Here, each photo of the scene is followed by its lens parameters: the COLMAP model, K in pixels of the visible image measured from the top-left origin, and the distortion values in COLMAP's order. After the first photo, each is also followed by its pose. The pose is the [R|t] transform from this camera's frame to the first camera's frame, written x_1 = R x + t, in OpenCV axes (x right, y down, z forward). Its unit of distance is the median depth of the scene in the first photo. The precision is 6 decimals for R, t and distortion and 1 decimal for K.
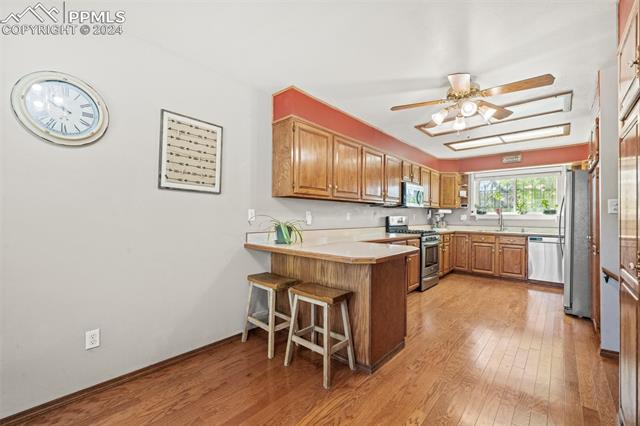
lens RADIAL K [[281.5, 0, 316.4], [0, 281.5, 216.4], [0, 0, 1]] dist [0.002799, 0.000827]
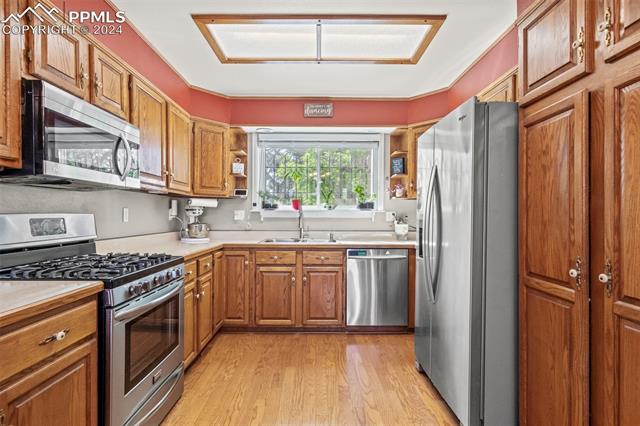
lens RADIAL K [[331.4, 0, 316.7], [0, 331.4, 218.1], [0, 0, 1]] dist [0.007430, -0.000409]
pose [[0.749336, -0.013239, 0.662058, 0.245970], [0.001634, 0.999834, 0.018145, -0.002227], [-0.662188, -0.012515, 0.749233, 0.491359]]
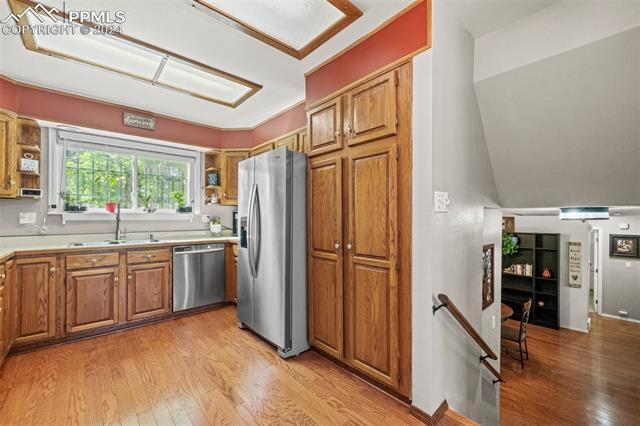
lens RADIAL K [[268.5, 0, 324.3], [0, 268.5, 217.3], [0, 0, 1]] dist [0.003102, -0.000375]
pose [[0.110698, -0.008815, 0.993815, 0.155349], [-0.002252, 0.999956, 0.009120, -0.003196], [-0.993852, -0.003247, 0.110673, 0.521950]]
